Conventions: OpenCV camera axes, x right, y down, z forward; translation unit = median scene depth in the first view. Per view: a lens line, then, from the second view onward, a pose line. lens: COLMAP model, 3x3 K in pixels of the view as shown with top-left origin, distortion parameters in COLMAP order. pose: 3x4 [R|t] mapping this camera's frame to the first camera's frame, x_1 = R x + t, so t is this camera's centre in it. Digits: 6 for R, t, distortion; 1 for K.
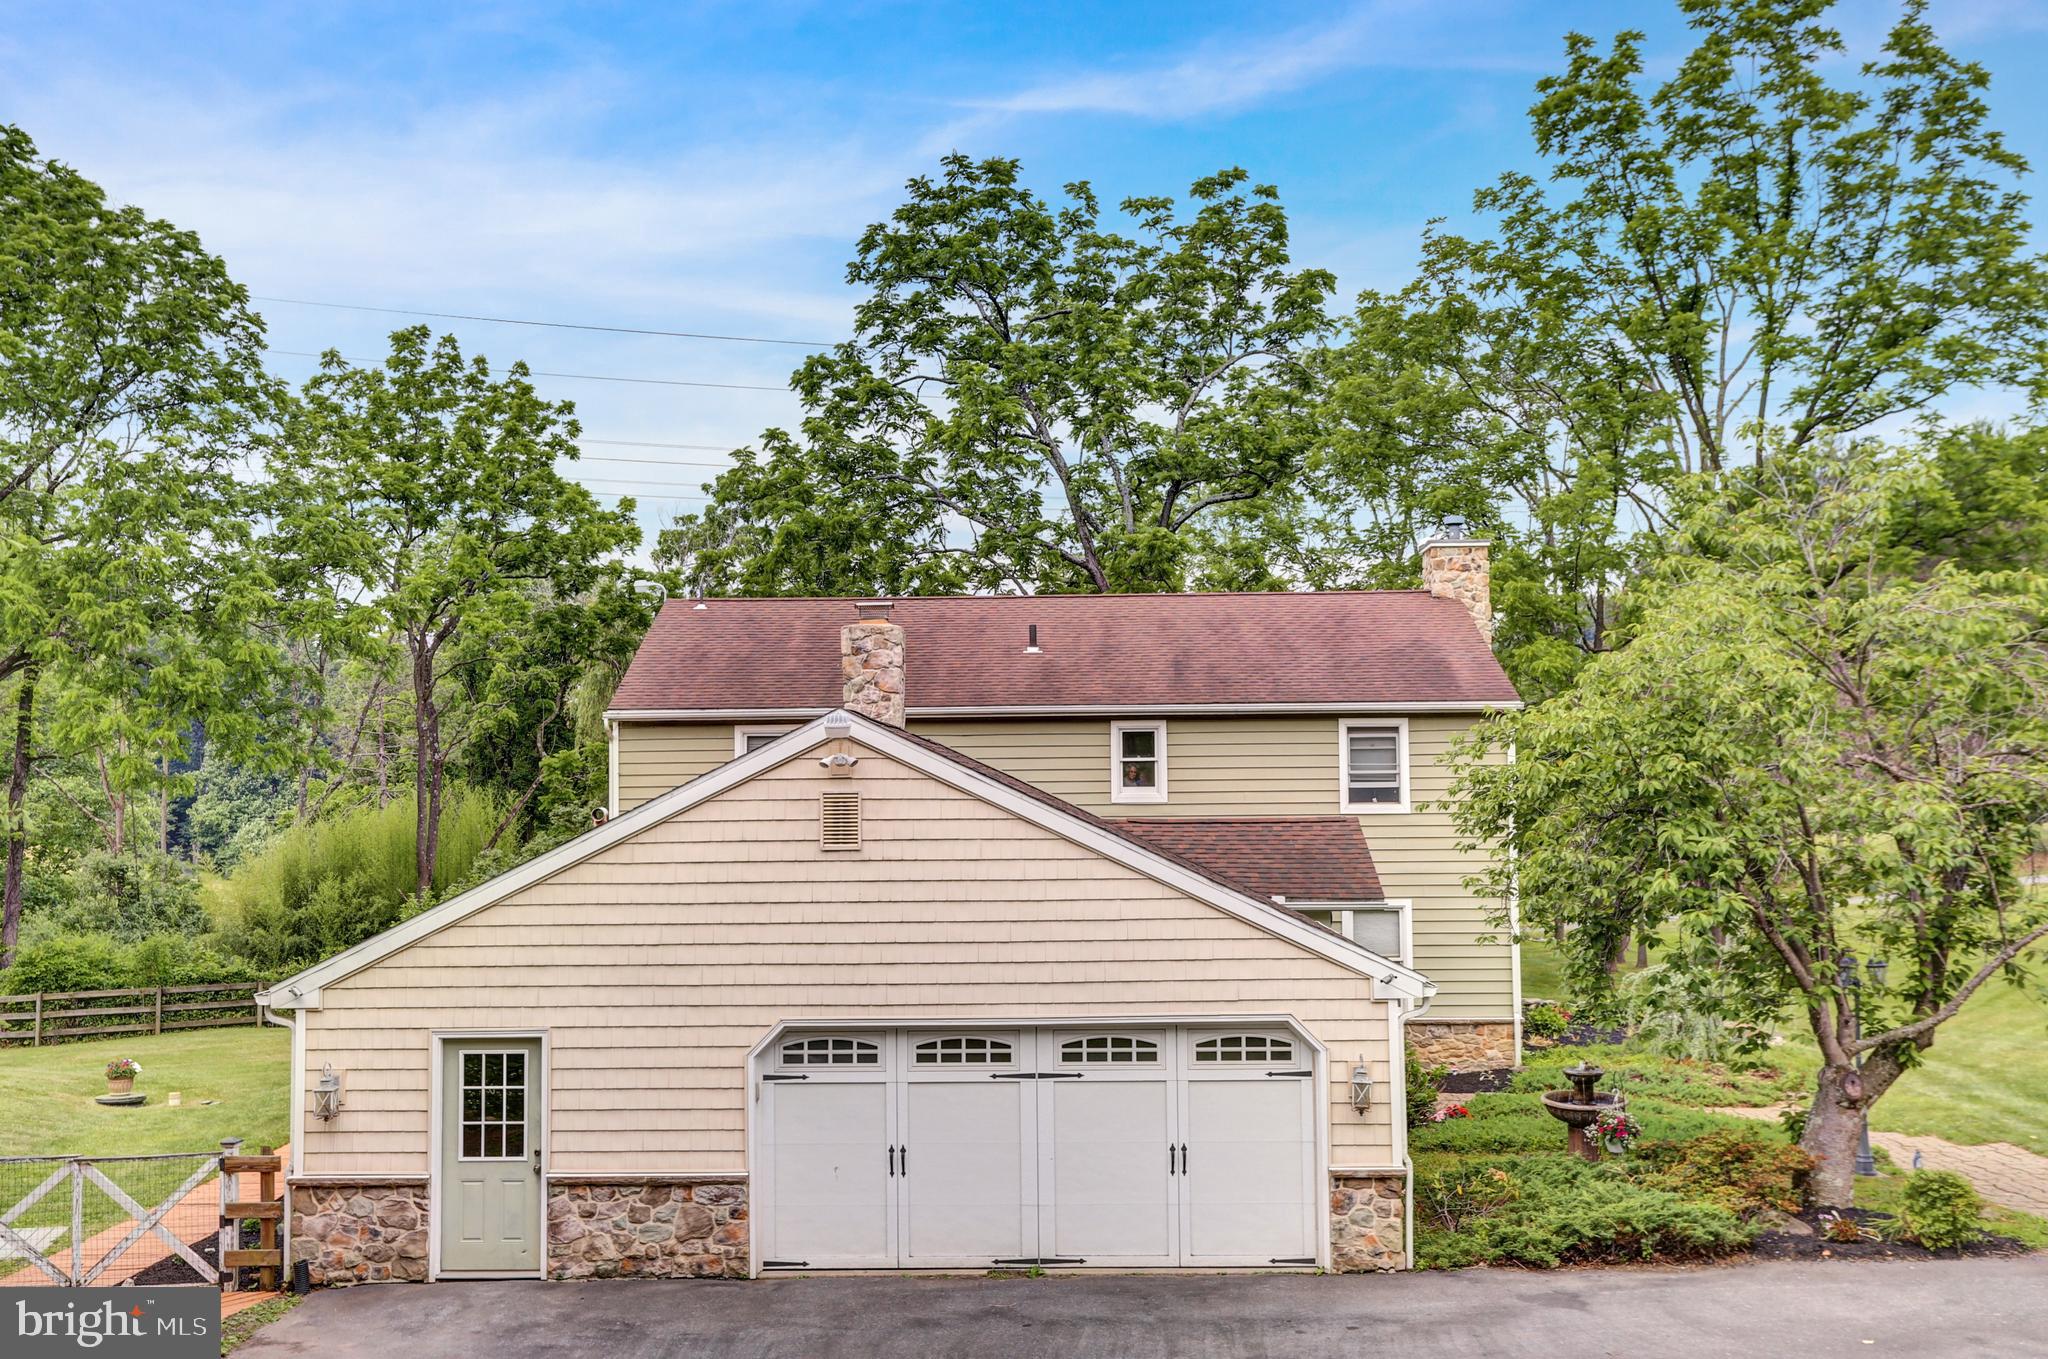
lens RADIAL K [[1863.5, 0, 1024.0], [0, 1863.5, 679.5], [0, 0, 1]] dist [0.012375, 0.015432]
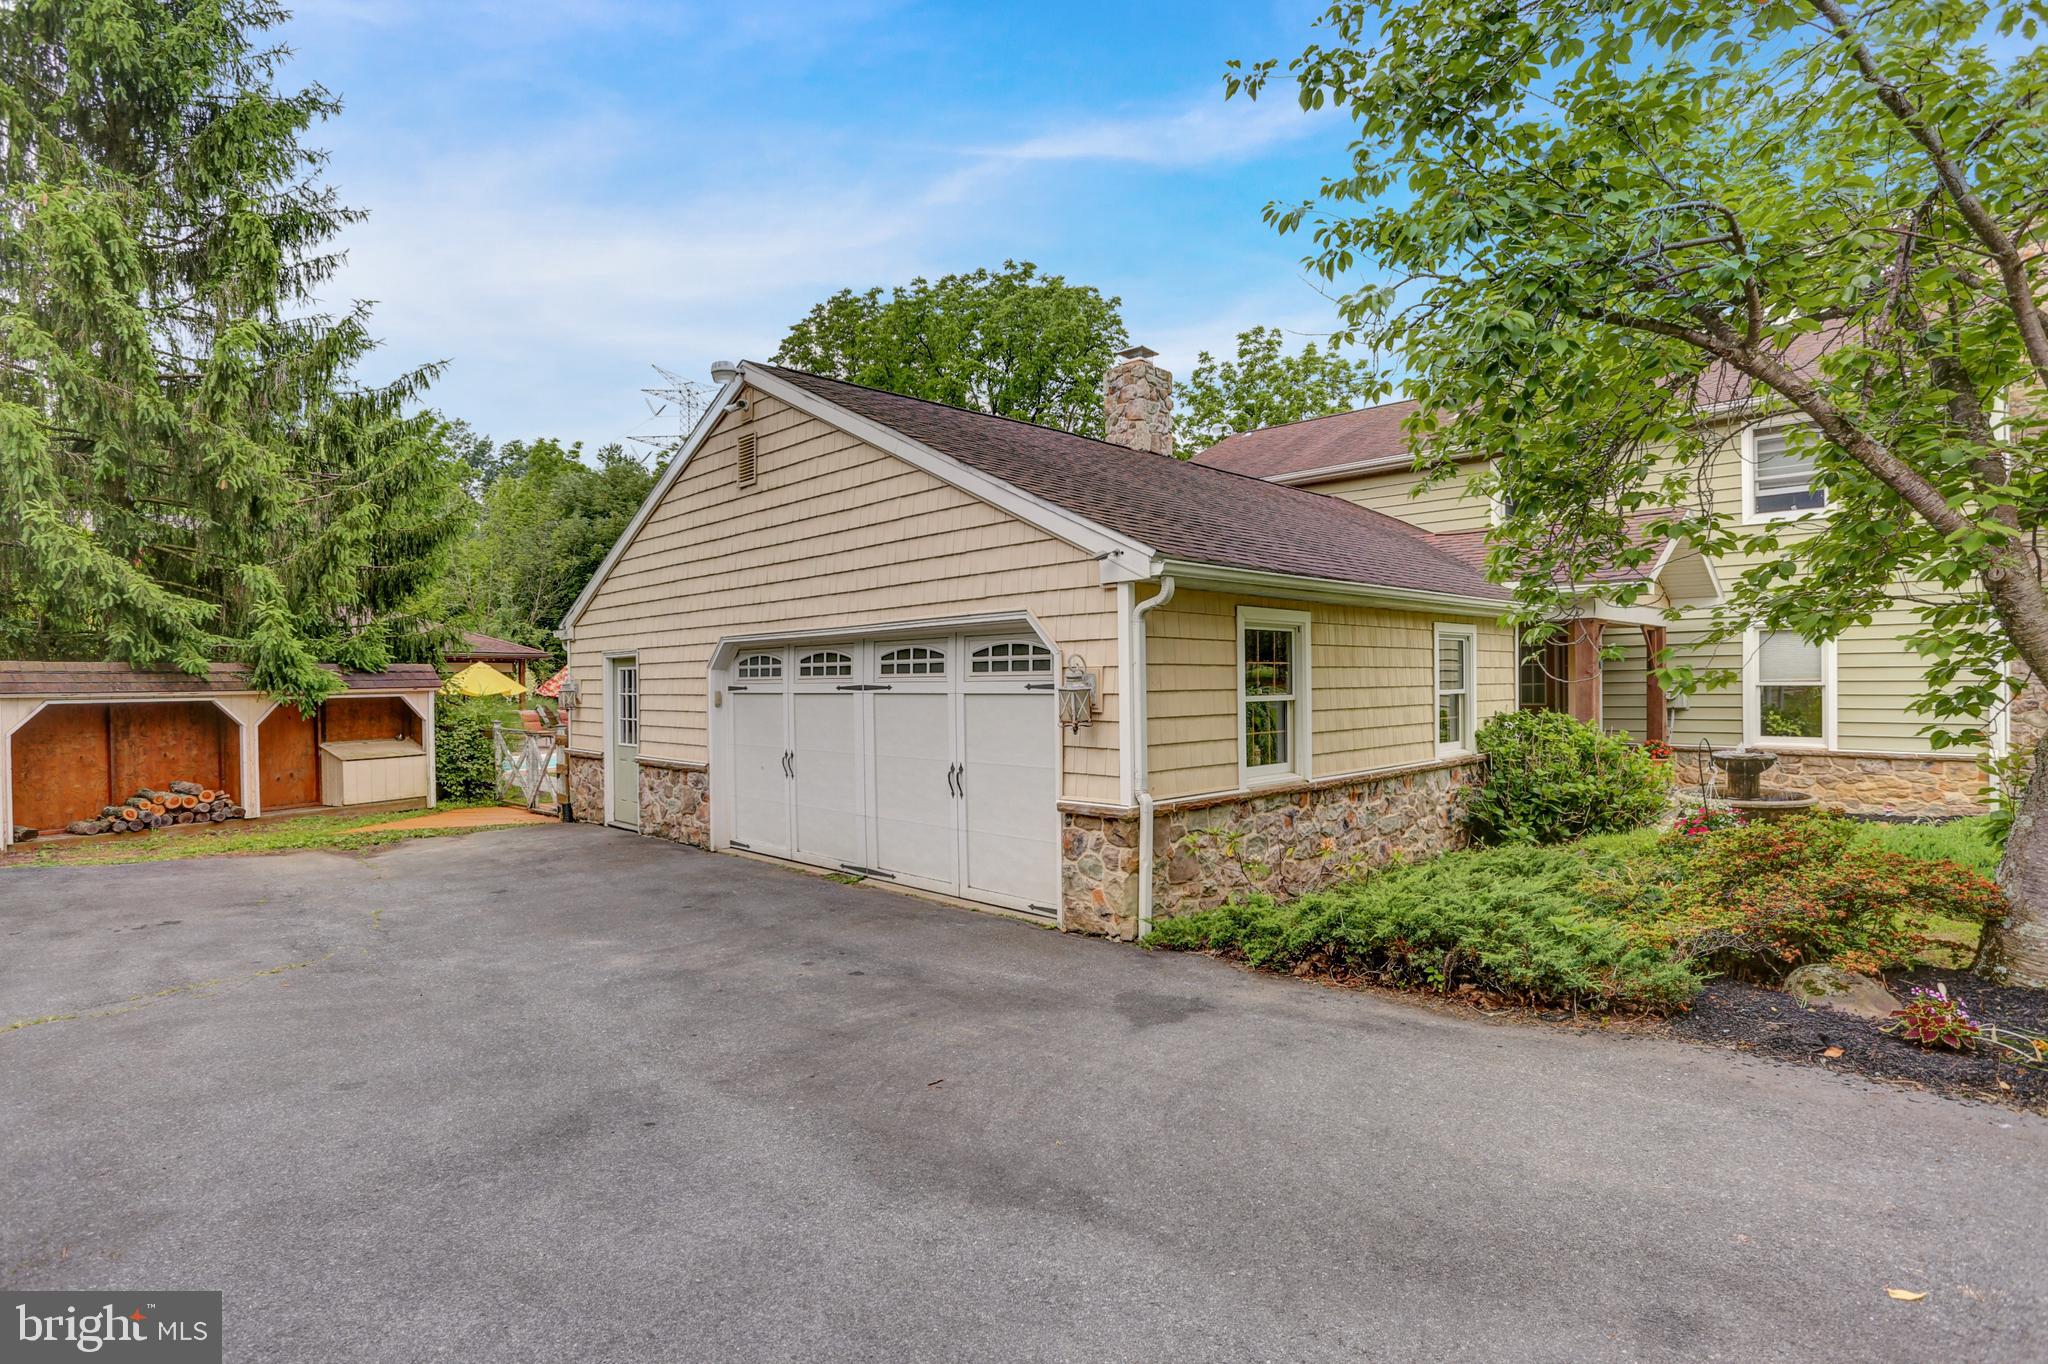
lens RADIAL K [[1036.9, 0, 1024.0], [0, 1036.9, 682.0], [0, 0, 1]] dist [-0.052742, 0.001141]
pose [[0.707423, 0.001506, -0.706789, 0.456941], [0.043276, 0.998029, 0.045441, 0.188213], [0.705464, -0.062733, 0.705964, 0.671296]]
